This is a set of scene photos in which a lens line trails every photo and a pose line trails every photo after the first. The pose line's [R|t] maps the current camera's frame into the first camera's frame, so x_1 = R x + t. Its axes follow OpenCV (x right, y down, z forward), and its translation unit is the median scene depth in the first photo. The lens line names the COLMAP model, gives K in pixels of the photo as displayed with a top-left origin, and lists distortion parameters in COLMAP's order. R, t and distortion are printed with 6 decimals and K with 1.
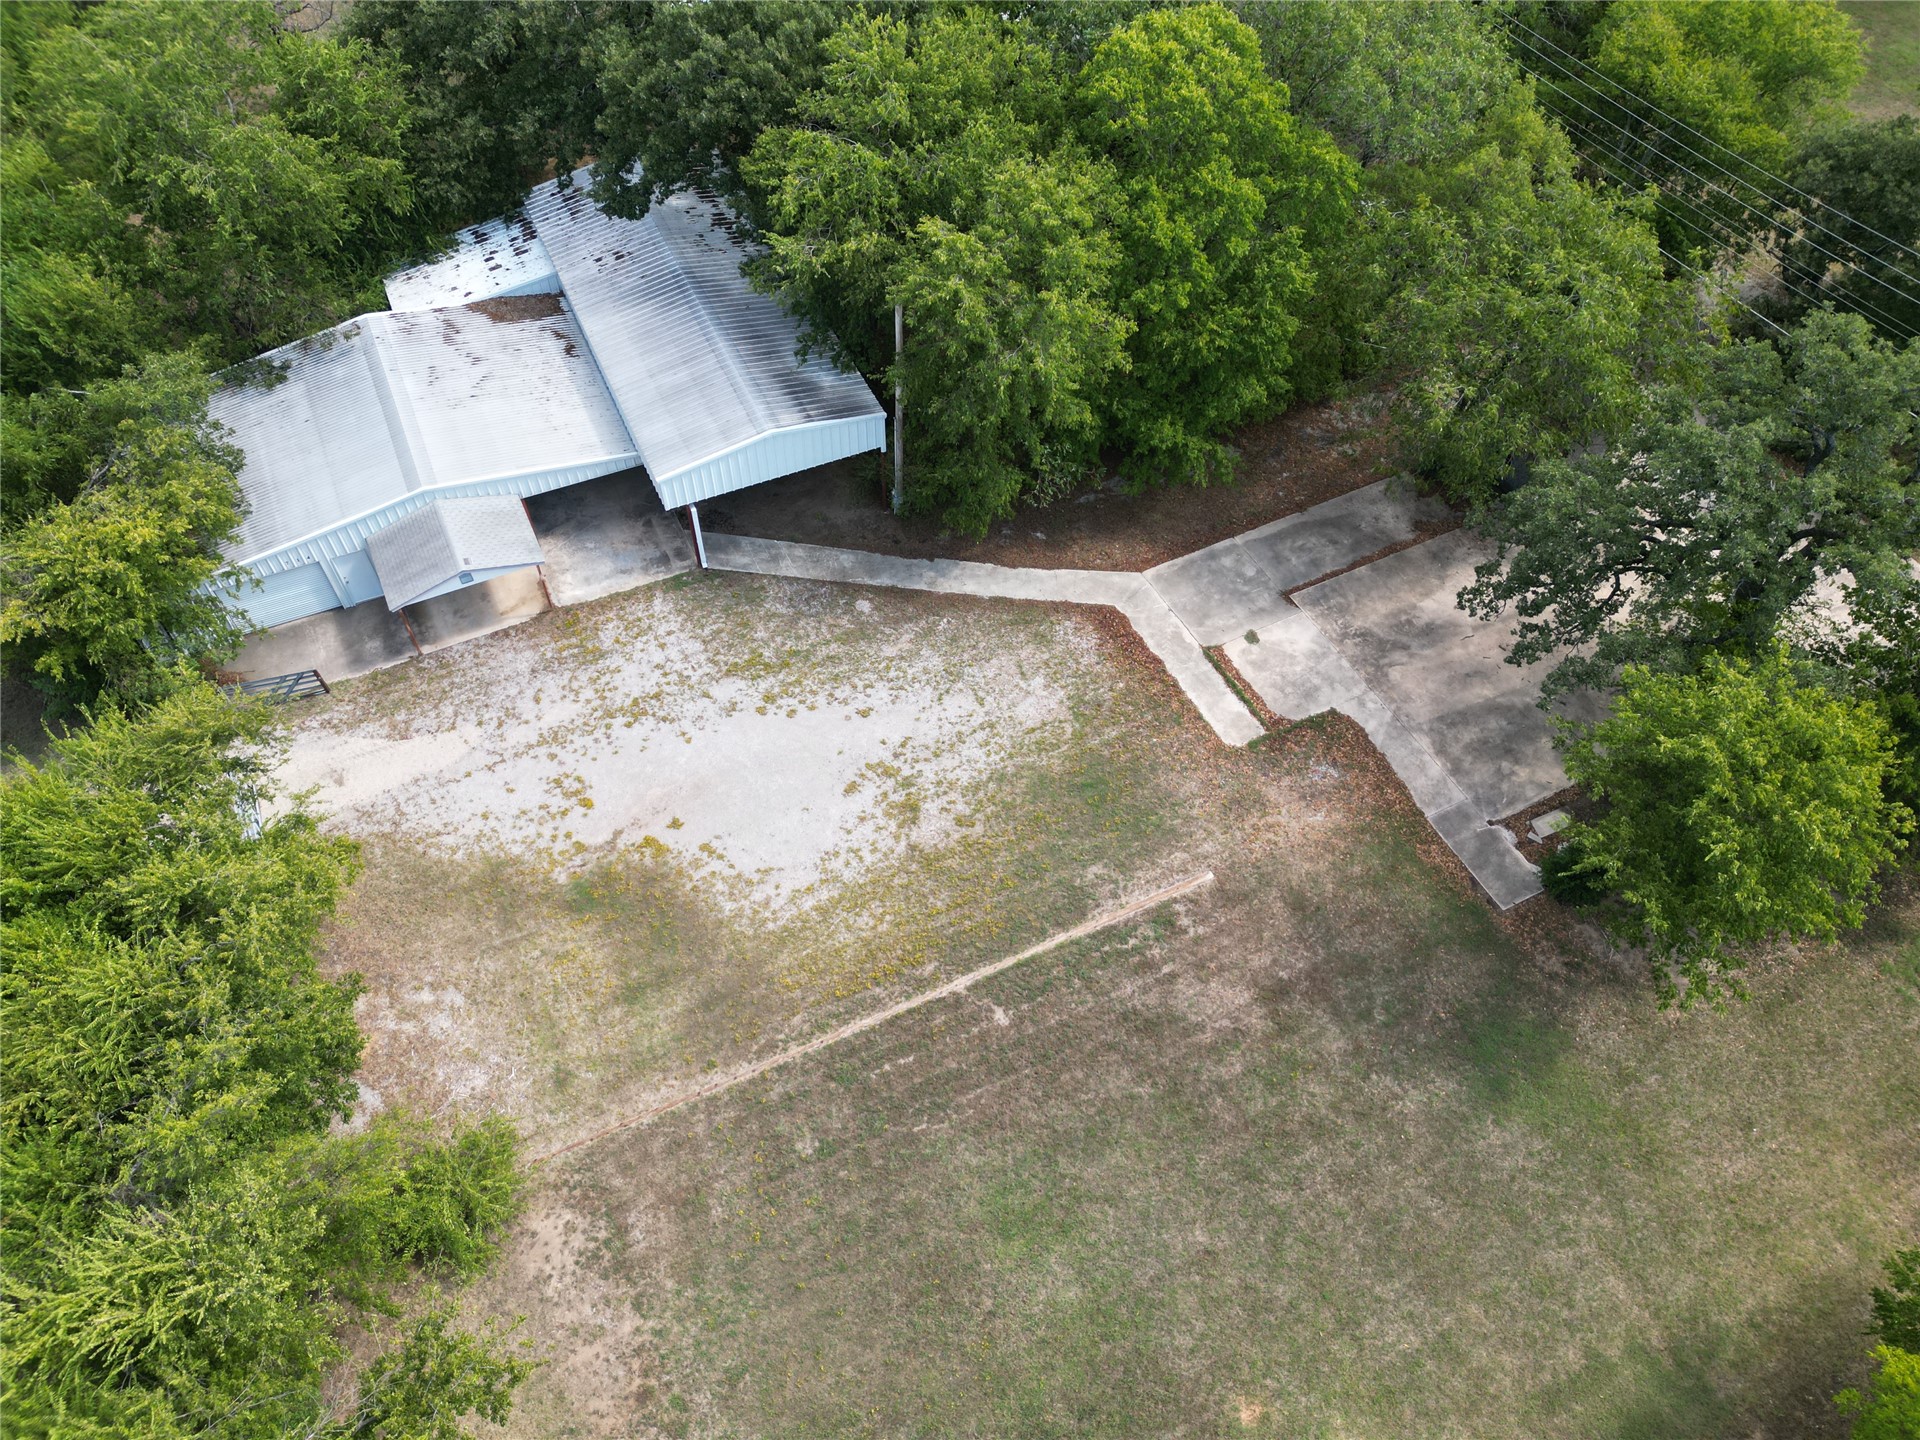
lens RADIAL K [[1348.9, 0, 956.7], [0, 1348.9, 713.0], [0, 0, 1]] dist [0.085934, -0.113328]
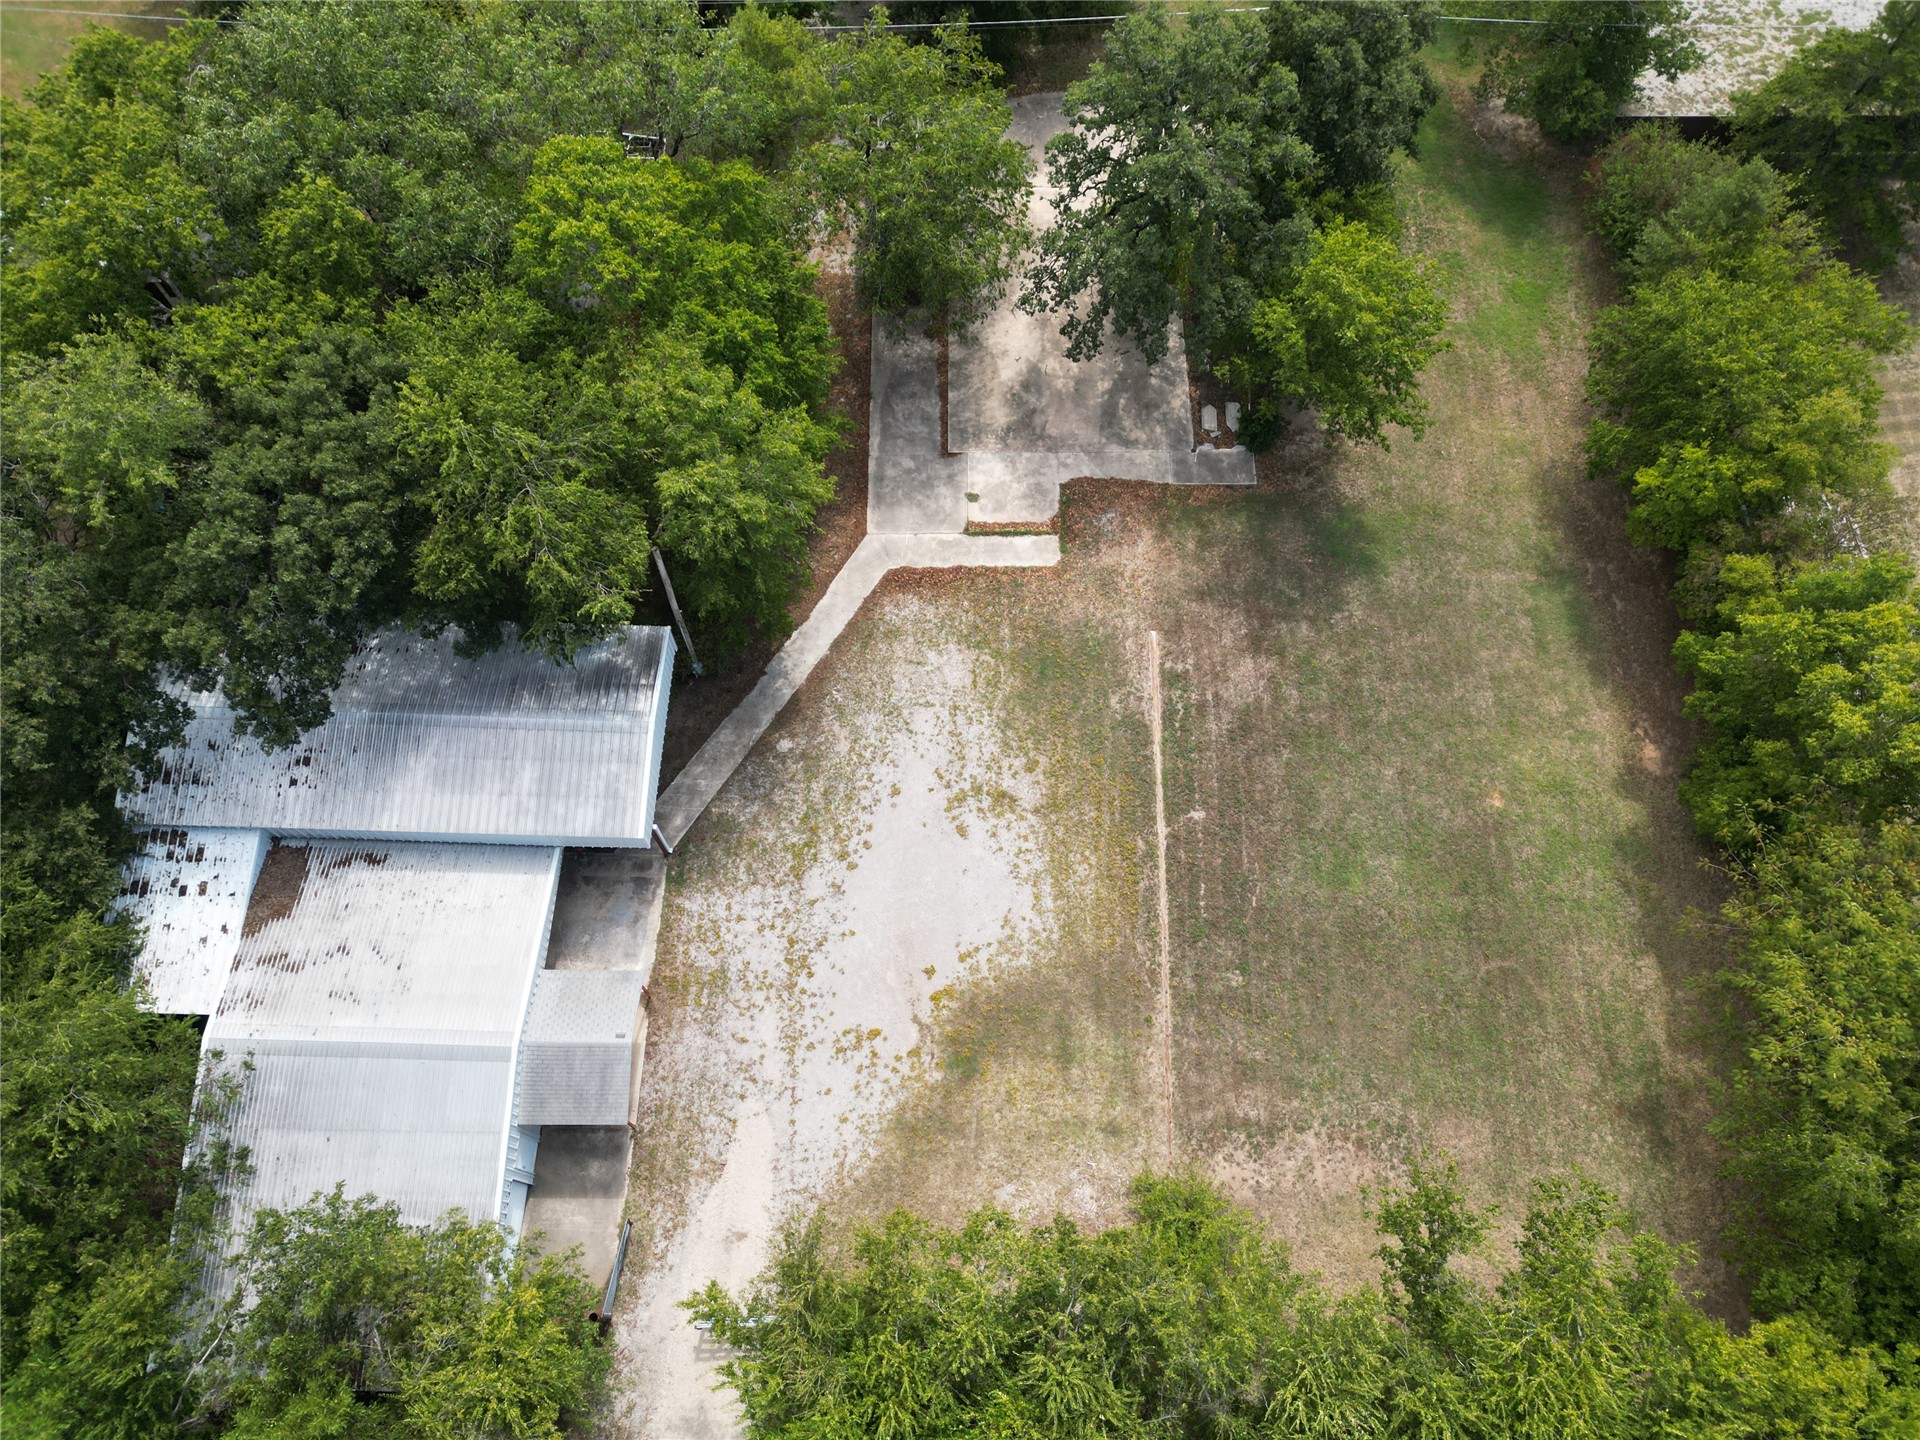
lens RADIAL K [[1348.9, 0, 956.7], [0, 1348.9, 713.0], [0, 0, 1]] dist [0.085934, -0.113328]
pose [[0.446592, -0.821664, 0.354154, -0.397999], [0.711739, 0.566099, 0.415883, -0.480911], [-0.542202, 0.066335, 0.837625, -0.011850]]
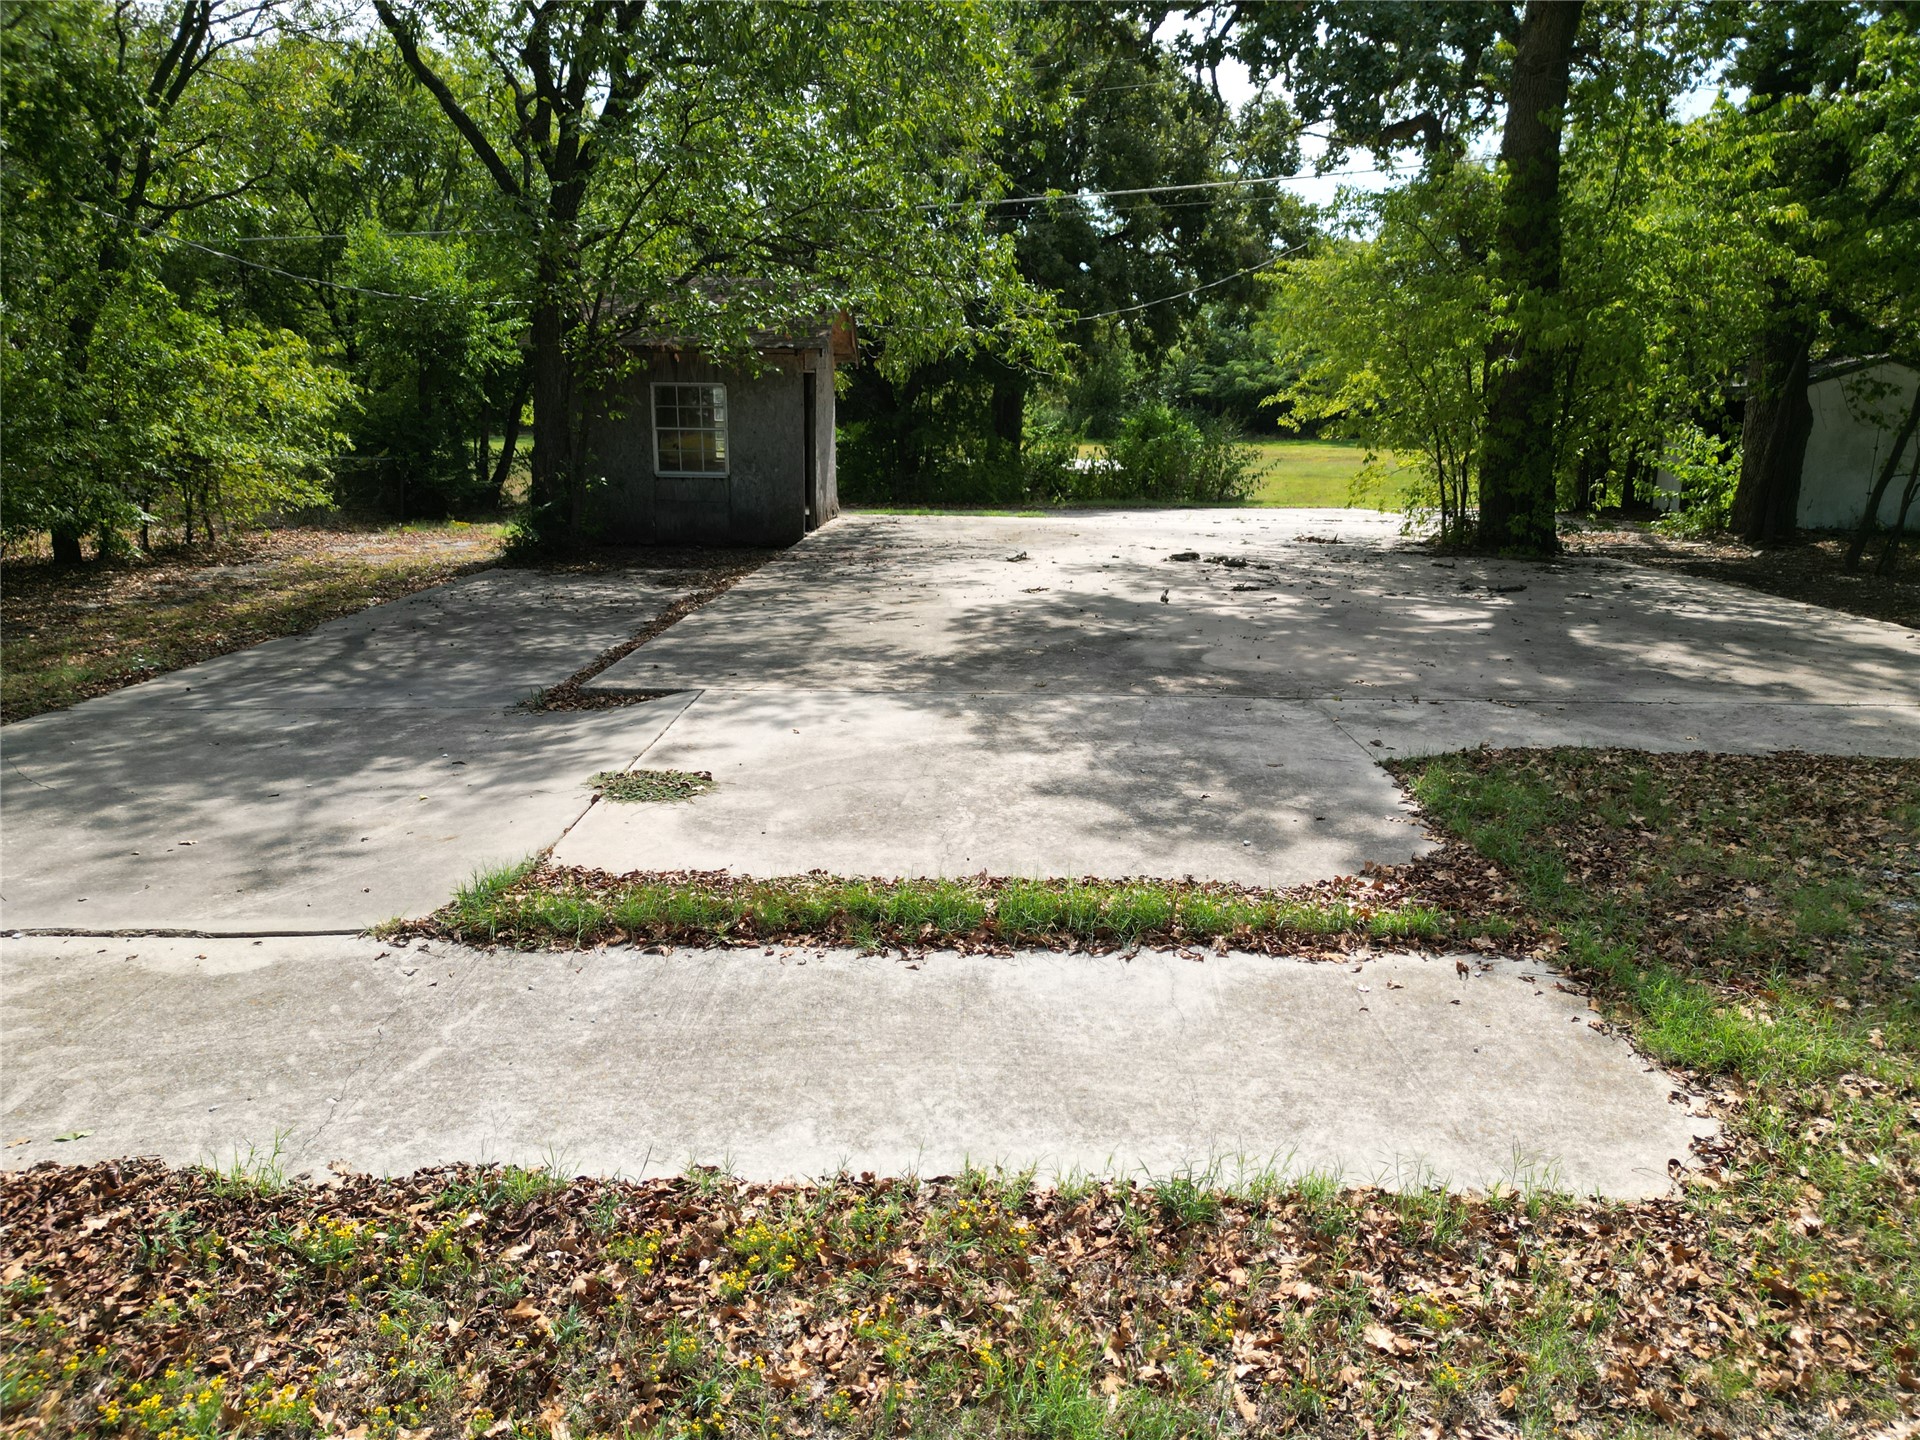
lens RADIAL K [[1348.9, 0, 956.7], [0, 1348.9, 713.0], [0, 0, 1]] dist [0.085934, -0.113328]
pose [[0.478966, -0.198850, 0.855015, 0.117203], [0.699248, 0.675267, -0.234662, -0.005455], [-0.530701, 0.710262, 0.462475, 0.939281]]
